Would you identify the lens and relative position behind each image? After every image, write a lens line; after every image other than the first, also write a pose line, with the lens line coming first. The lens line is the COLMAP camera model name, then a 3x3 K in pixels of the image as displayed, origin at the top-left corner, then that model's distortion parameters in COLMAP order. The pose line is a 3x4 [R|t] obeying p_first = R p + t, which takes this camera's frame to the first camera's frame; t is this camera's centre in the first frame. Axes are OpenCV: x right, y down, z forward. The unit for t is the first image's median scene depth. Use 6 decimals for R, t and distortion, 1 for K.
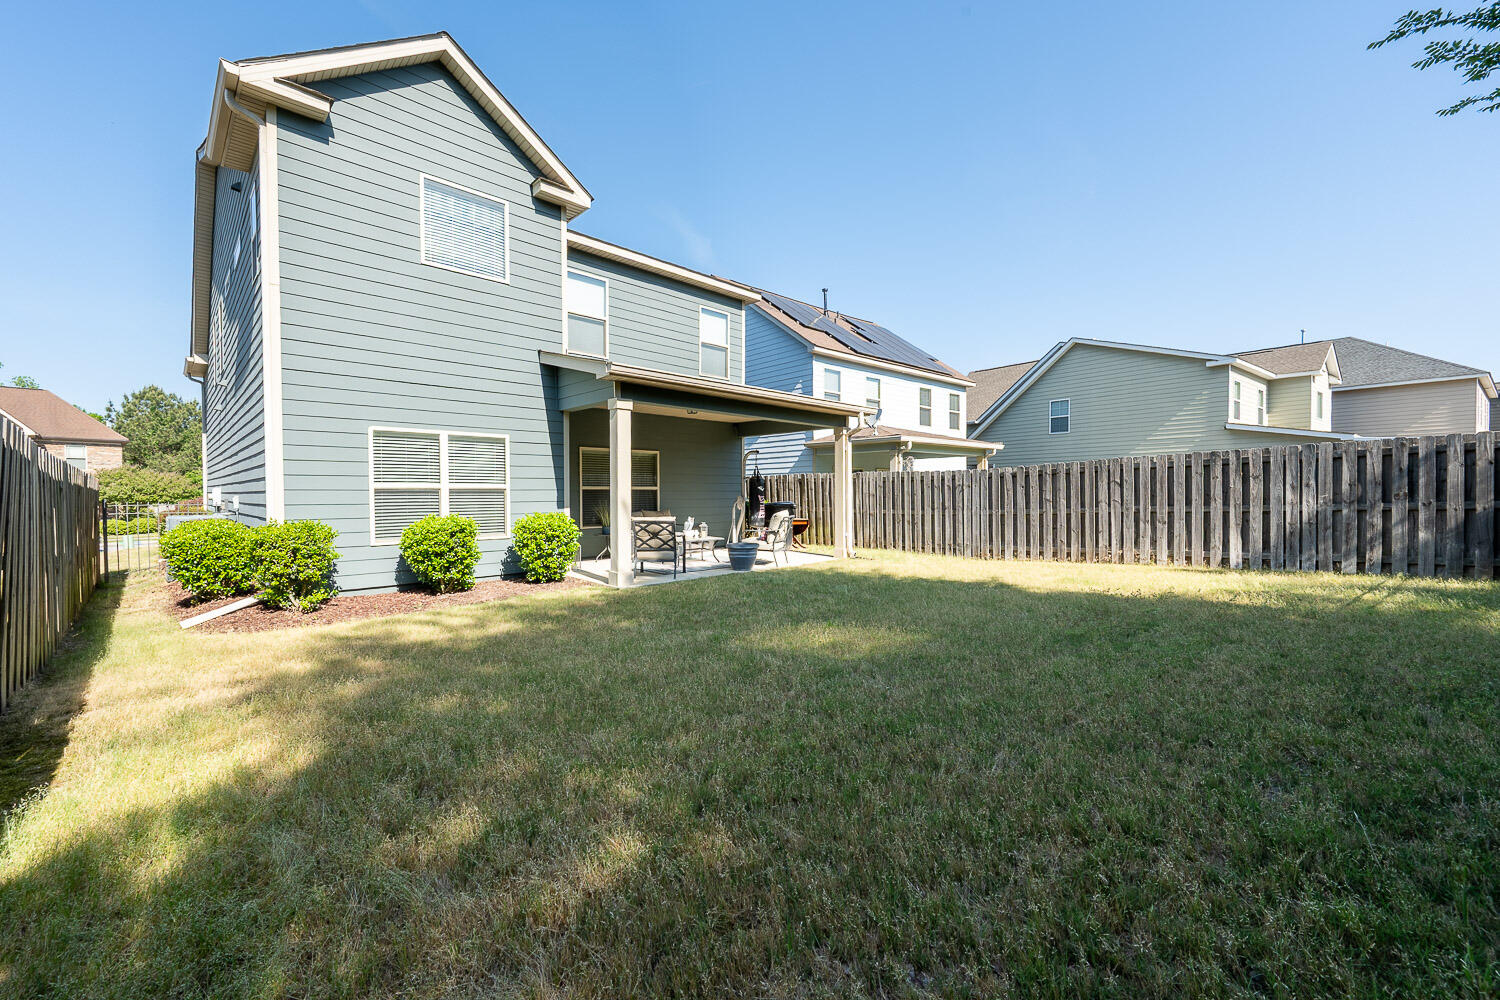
lens RADIAL K [[606.2, 0, 755.7], [0, 606.2, 497.4], [0, 0, 1]] dist [0.000157, 0.000220]
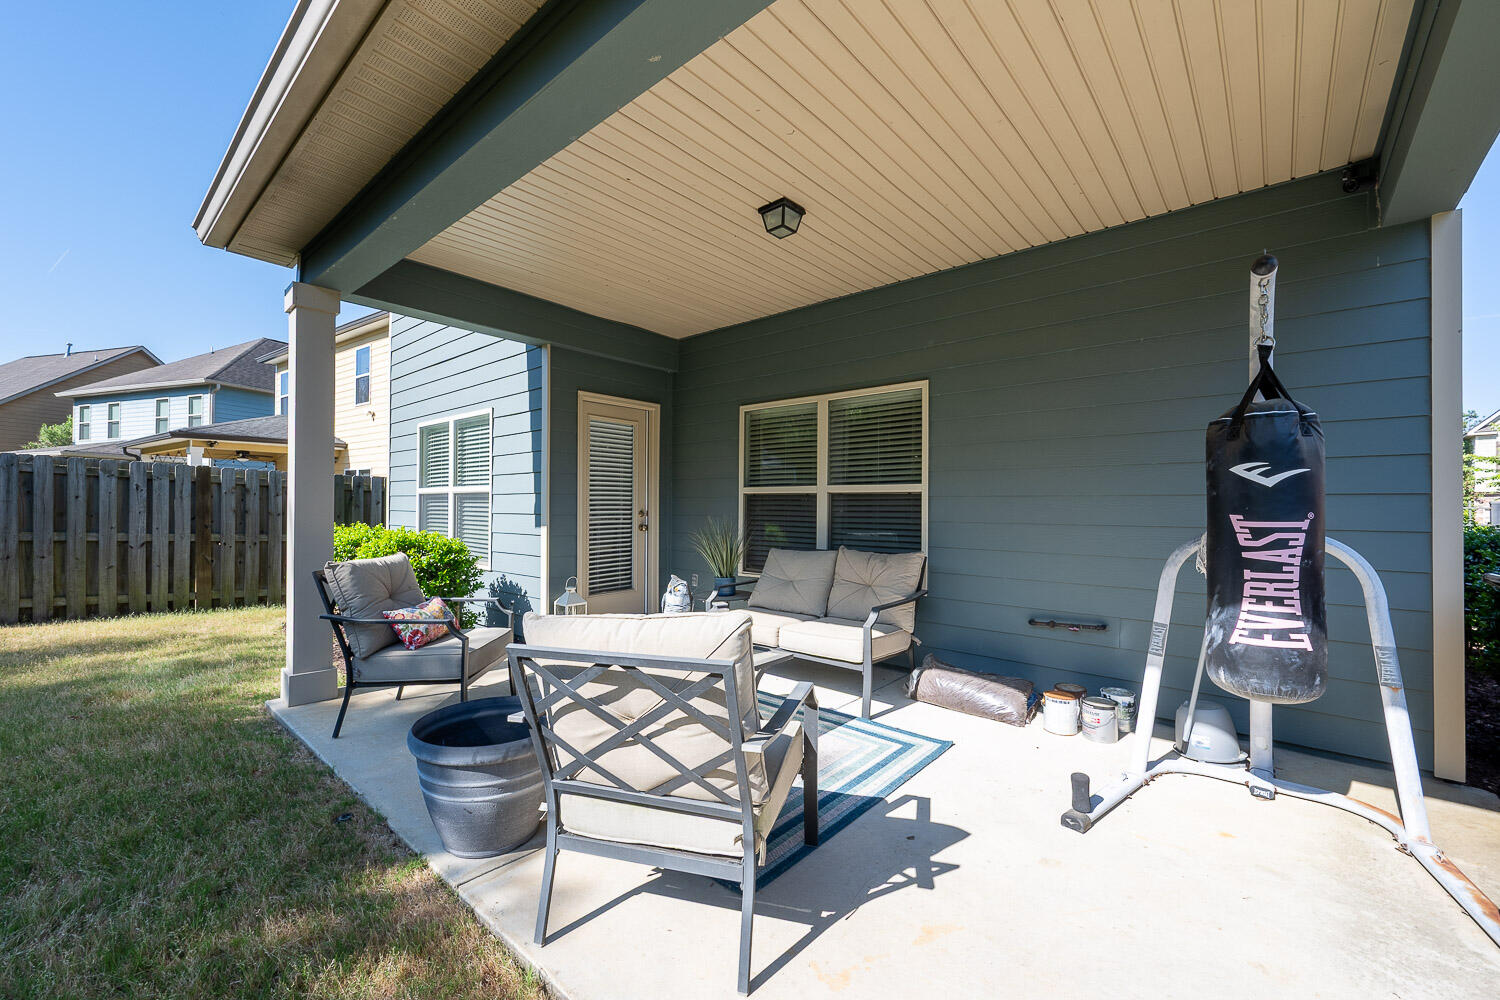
lens RADIAL K [[606.2, 0, 752.2], [0, 606.2, 501.2], [0, 0, 1]] dist [0.000157, 0.000220]
pose [[0.079651, 0.000883, -0.996822, 0.206022], [-0.016442, 0.999865, -0.000428, -0.006487], [0.996687, 0.016424, 0.079655, 0.963408]]
